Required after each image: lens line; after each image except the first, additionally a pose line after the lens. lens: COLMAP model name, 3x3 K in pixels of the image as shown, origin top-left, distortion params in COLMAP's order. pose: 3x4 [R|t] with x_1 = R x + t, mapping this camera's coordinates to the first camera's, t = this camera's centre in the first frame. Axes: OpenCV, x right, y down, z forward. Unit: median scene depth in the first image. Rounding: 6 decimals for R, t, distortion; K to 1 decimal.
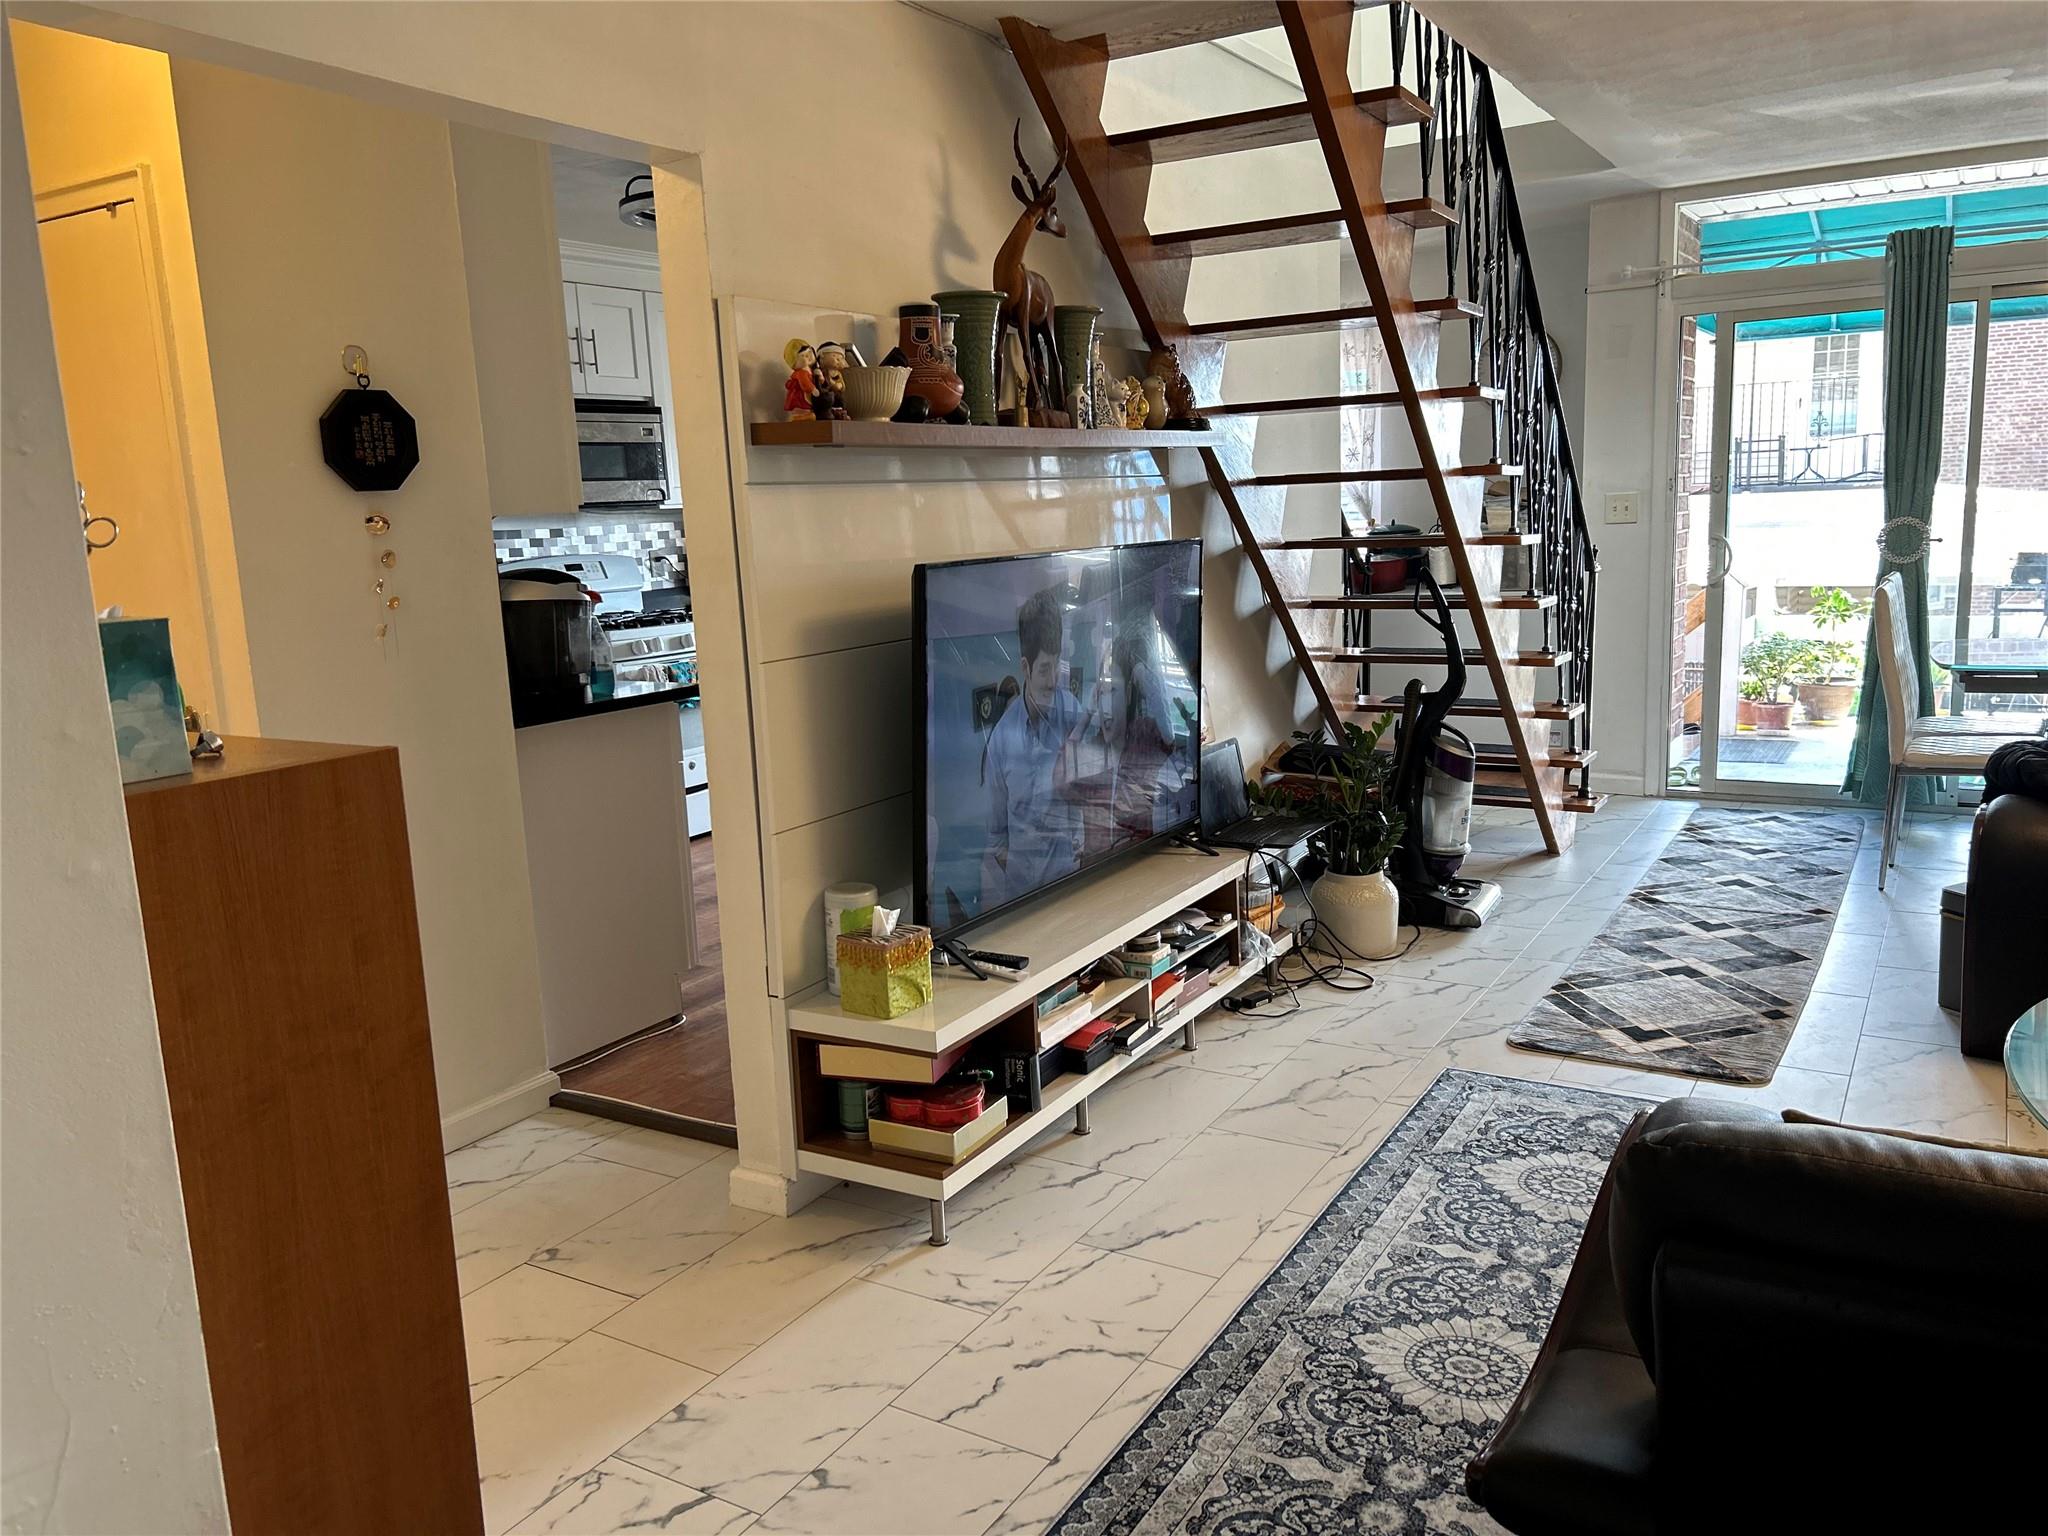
lens RADIAL K [[1514.8, 0, 1029.6], [0, 1514.8, 773.9], [0, 0, 1]] dist [0.055754, -0.071284]
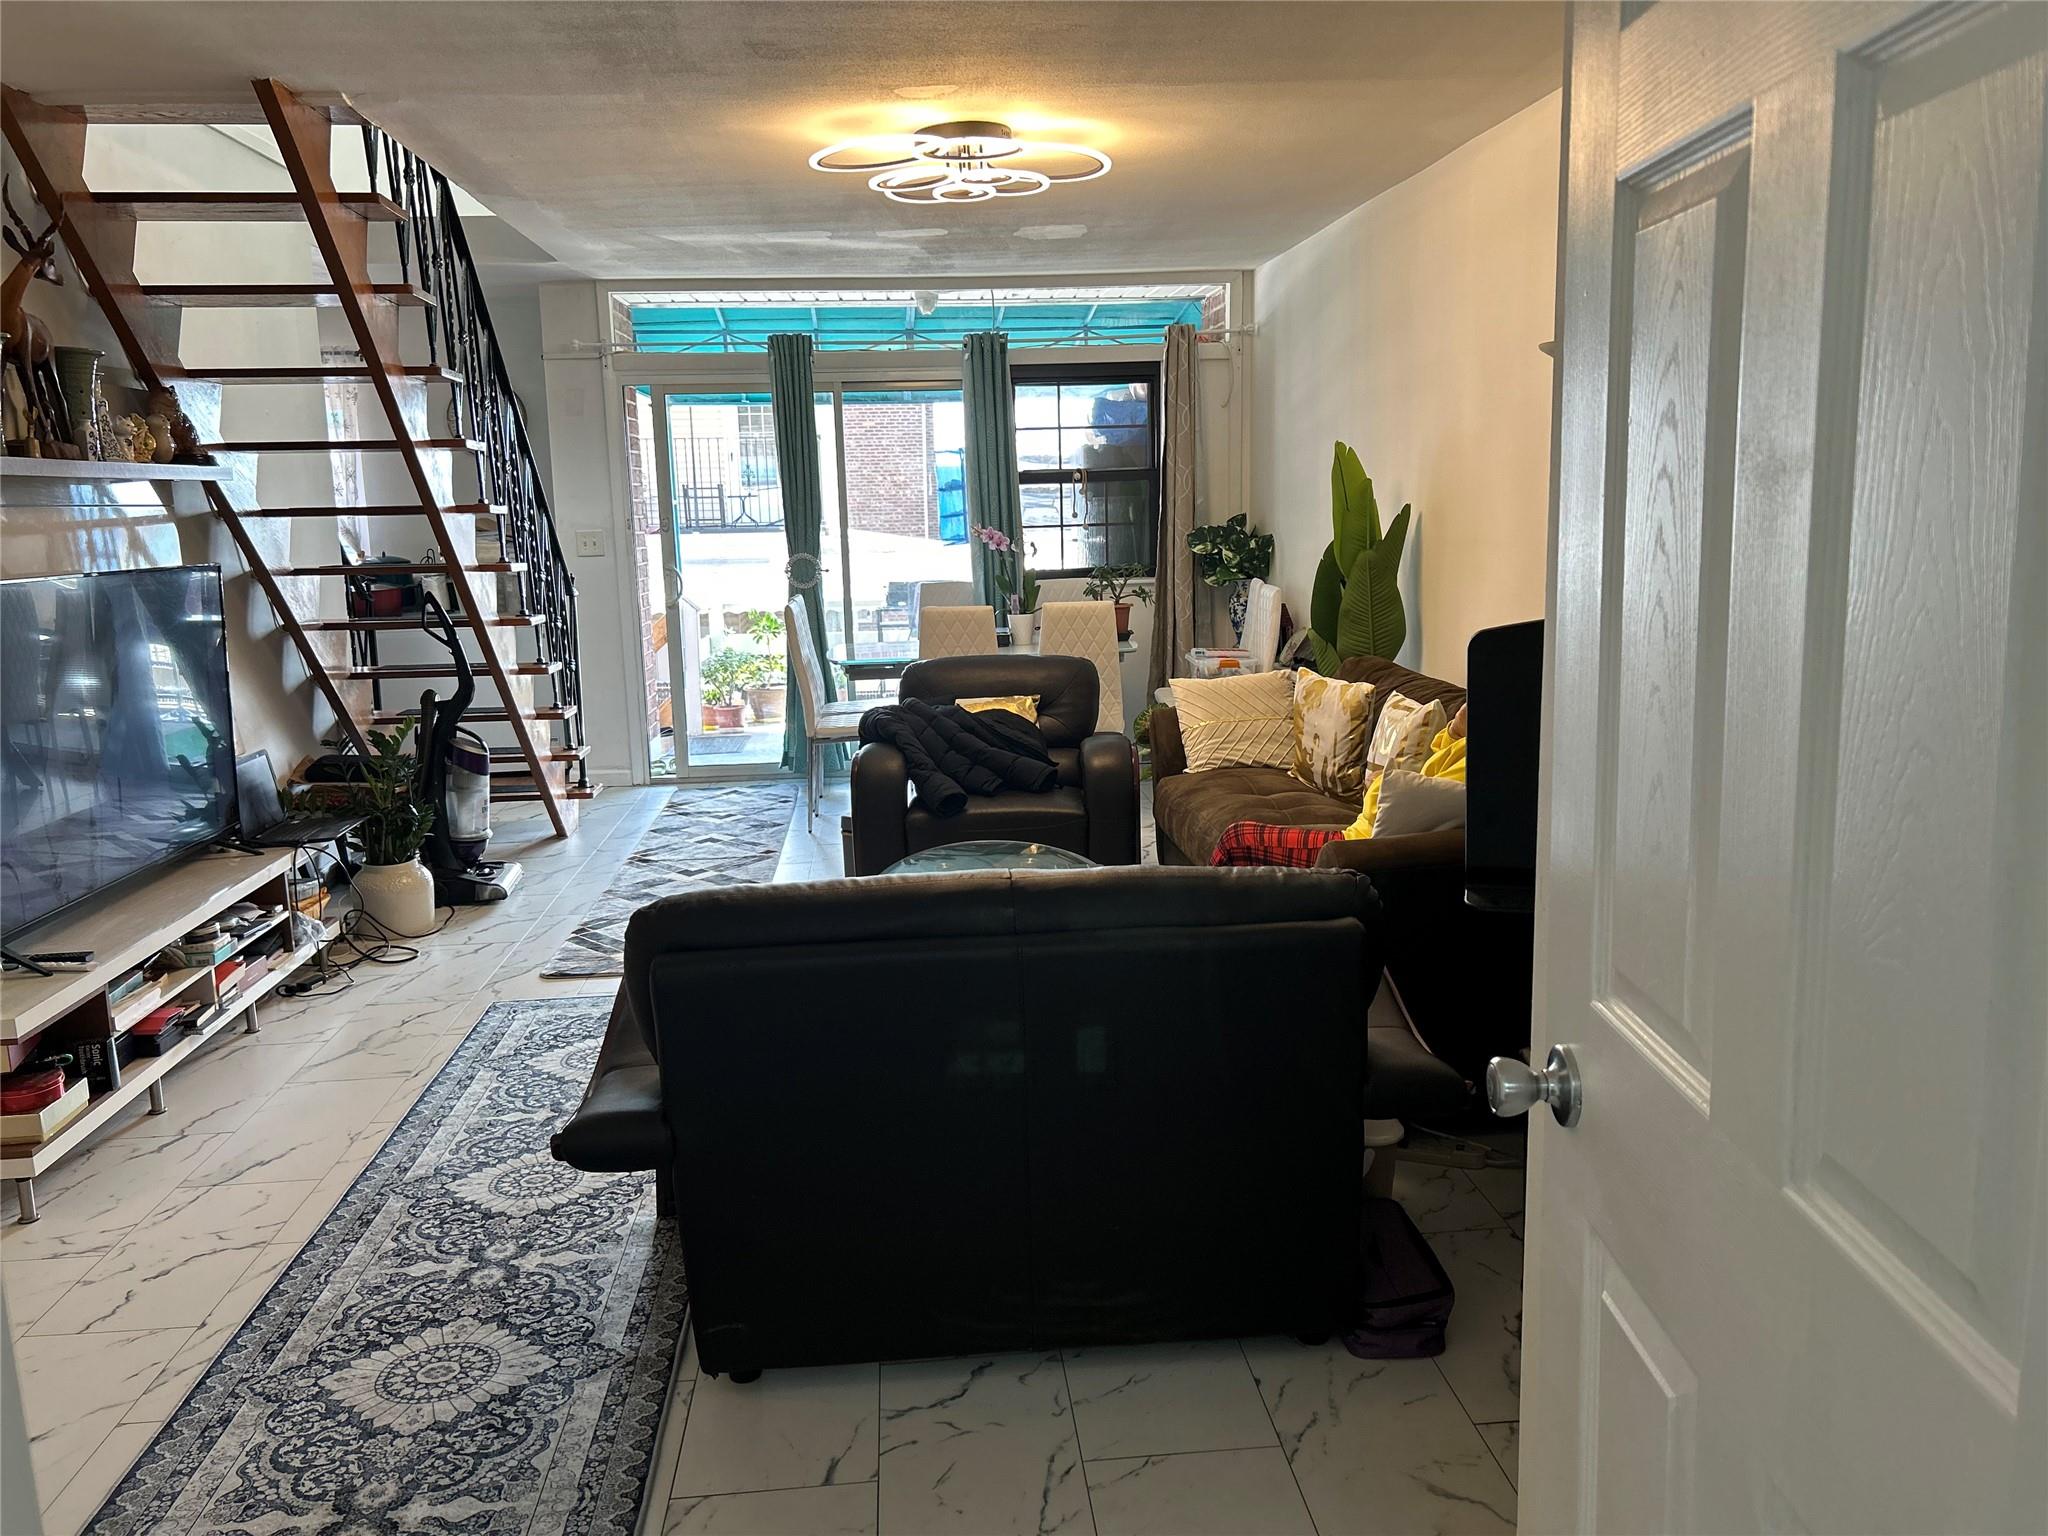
lens RADIAL K [[1508.3, 0, 1027.3], [0, 1508.3, 750.5], [0, 0, 1]] dist [0.025317, -0.046594]
pose [[0.799849, -0.073282, 0.595711, -0.070169], [0.095807, 0.995381, -0.006191, 0.035207], [-0.592506, 0.062025, 0.803175, -0.181313]]
